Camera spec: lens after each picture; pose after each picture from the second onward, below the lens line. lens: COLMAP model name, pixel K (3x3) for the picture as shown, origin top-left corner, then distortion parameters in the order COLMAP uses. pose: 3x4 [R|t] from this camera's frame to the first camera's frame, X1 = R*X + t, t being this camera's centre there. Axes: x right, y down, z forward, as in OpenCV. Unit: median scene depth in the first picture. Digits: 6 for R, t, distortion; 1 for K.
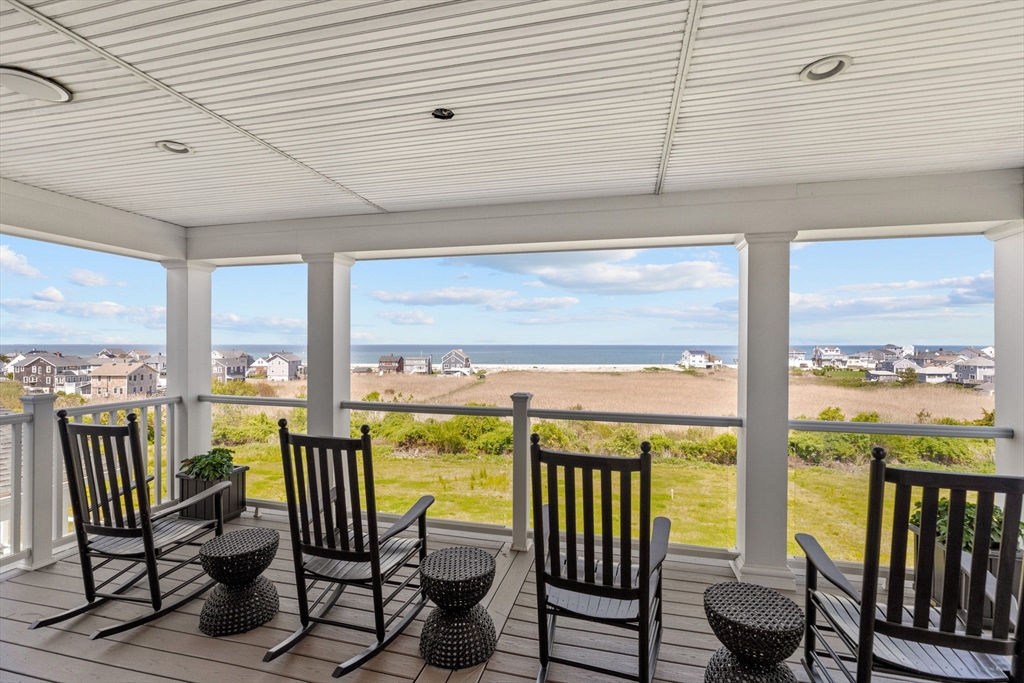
lens RADIAL K [[462.5, 0, 512.0], [0, 462.5, 341.5], [0, 0, 1]] dist [-0.001565, 0.000316]
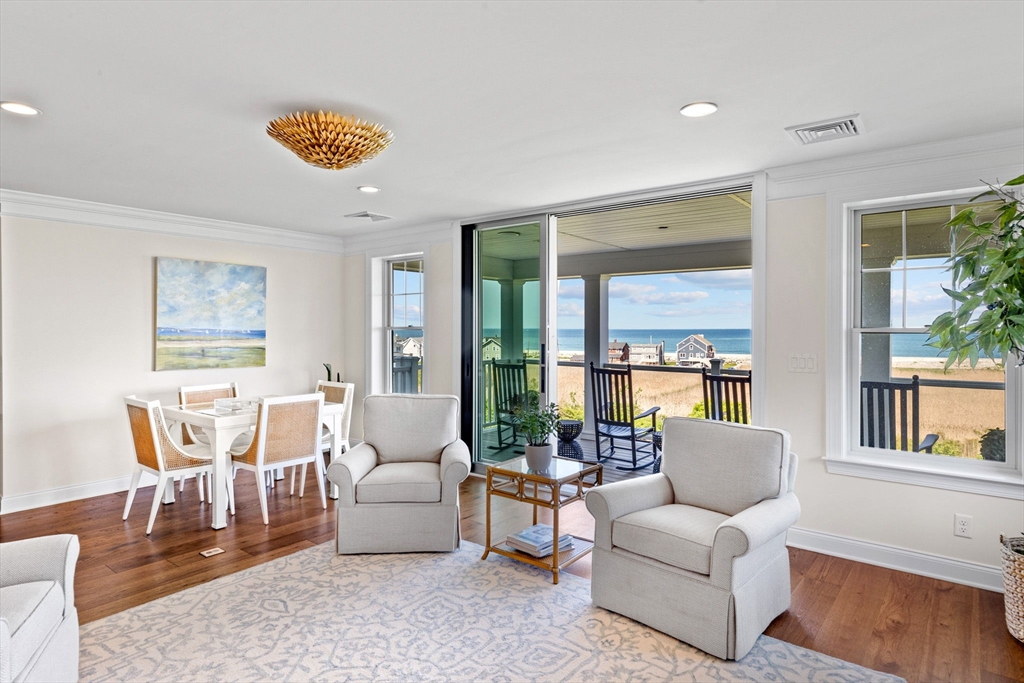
lens RADIAL K [[573.0, 0, 510.9], [0, 573.0, 323.9], [0, 0, 1]] dist [0.000256, 0.000191]
pose [[0.907703, -0.003026, -0.419603, 0.299064], [0.002516, 0.999995, -0.001767, -0.010637], [0.419607, 0.000548, 0.907706, -1.591808]]
